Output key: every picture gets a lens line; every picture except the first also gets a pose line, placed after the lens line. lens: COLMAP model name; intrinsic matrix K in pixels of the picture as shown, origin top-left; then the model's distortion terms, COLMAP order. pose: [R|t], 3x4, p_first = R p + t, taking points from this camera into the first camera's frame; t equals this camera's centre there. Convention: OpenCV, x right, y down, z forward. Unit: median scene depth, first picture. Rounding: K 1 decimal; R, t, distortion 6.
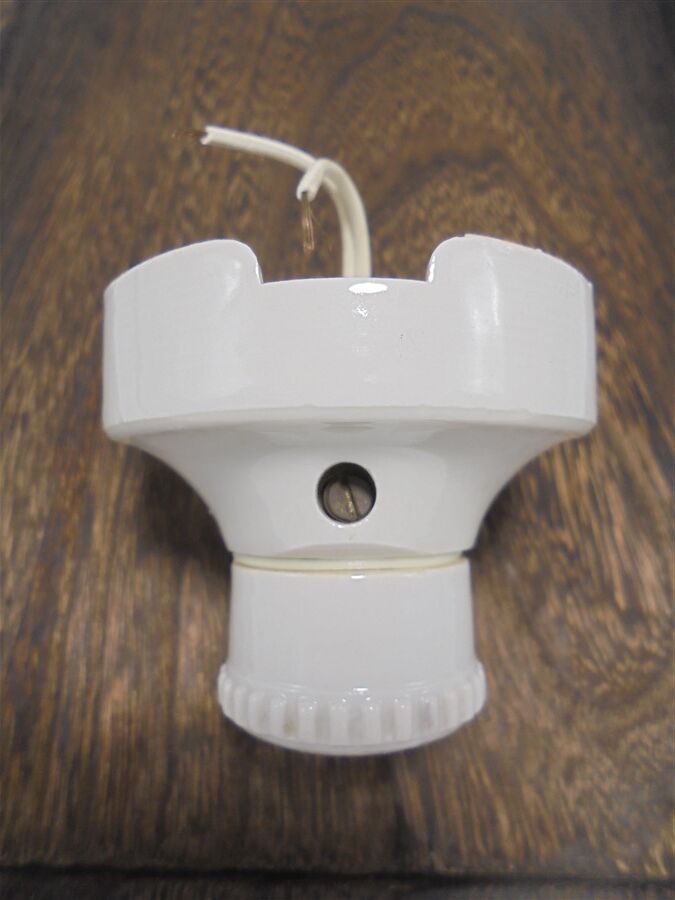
lens RADIAL K [[683.9, 0, 337.5], [0, 683.9, 450.0], [0, 0, 1]] dist [-0.127432, 0.160401]
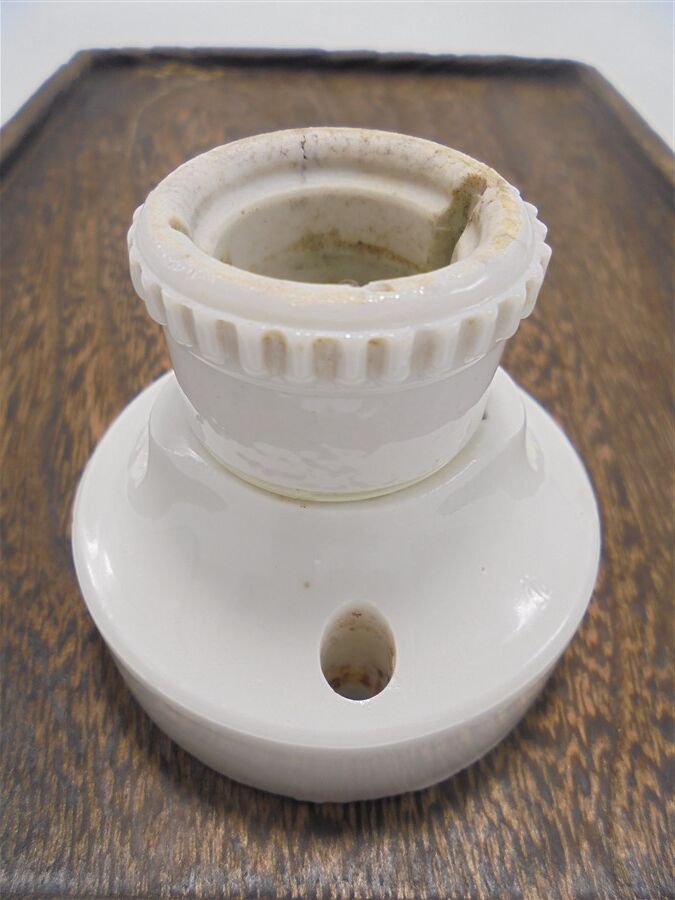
lens RADIAL K [[683.9, 0, 337.5], [0, 683.9, 450.0], [0, 0, 1]] dist [-0.127432, 0.160401]
pose [[-0.996994, -0.039187, -0.066835, 0.092102], [-0.049718, -0.337996, 0.939834, -1.312463], [-0.059420, 0.940332, 0.335031, 0.848398]]
